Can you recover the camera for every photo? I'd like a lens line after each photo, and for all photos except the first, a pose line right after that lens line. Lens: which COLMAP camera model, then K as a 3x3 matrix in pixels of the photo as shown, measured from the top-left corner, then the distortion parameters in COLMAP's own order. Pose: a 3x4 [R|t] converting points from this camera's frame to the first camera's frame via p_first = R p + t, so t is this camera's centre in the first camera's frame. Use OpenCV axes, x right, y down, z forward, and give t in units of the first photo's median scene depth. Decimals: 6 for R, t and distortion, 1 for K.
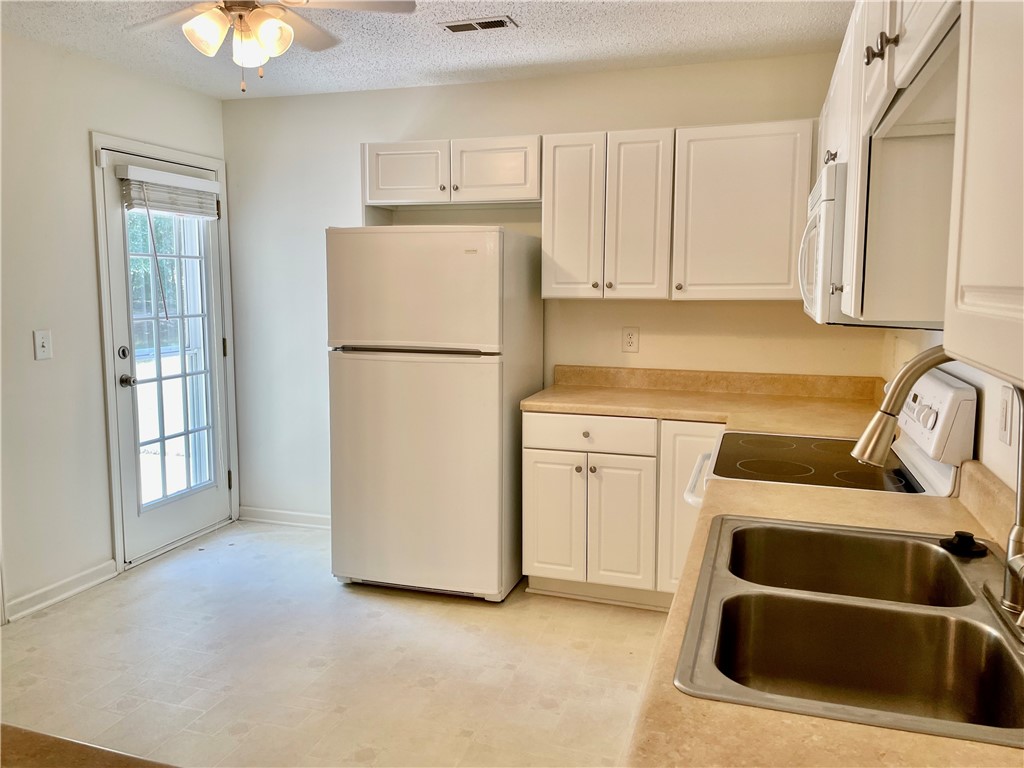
lens RADIAL K [[789.5, 0, 507.6], [0, 789.5, 383.9], [0, 0, 1]] dist [0.074894, -0.091861]
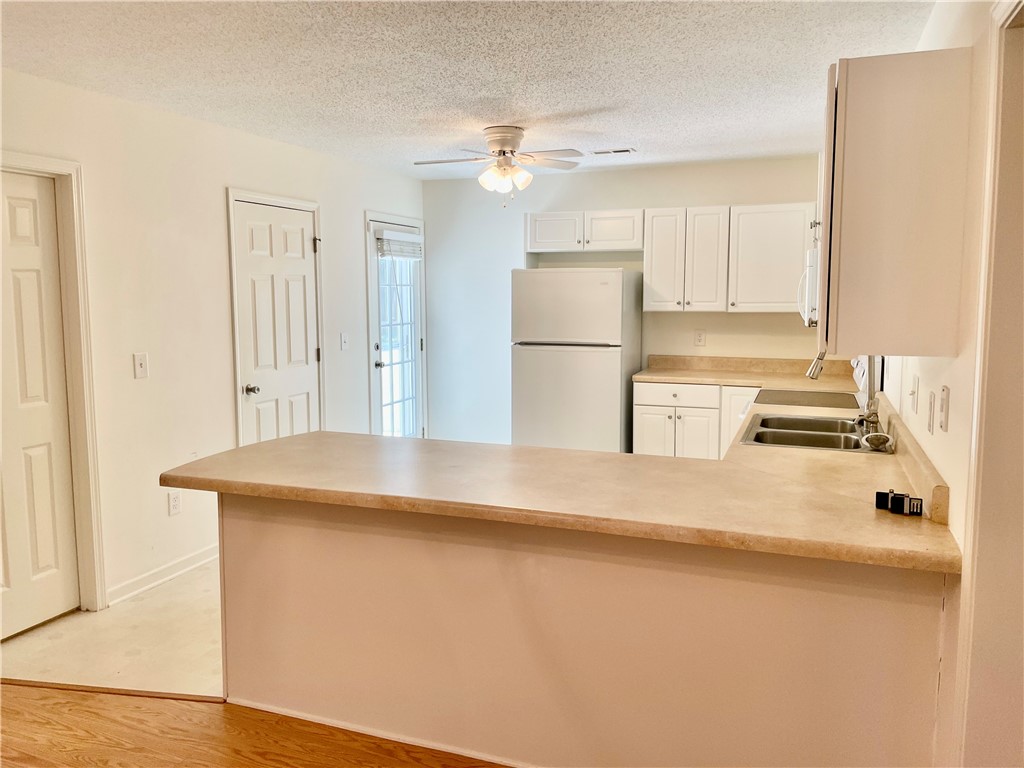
lens RADIAL K [[789.5, 0, 515.2], [0, 789.5, 374.7], [0, 0, 1]] dist [0.074894, -0.091861]
pose [[0.998867, 0.000568, -0.047596, -0.137037], [-0.001683, 0.999725, -0.023392, 0.054977], [0.047569, 0.023446, 0.998593, -0.581497]]
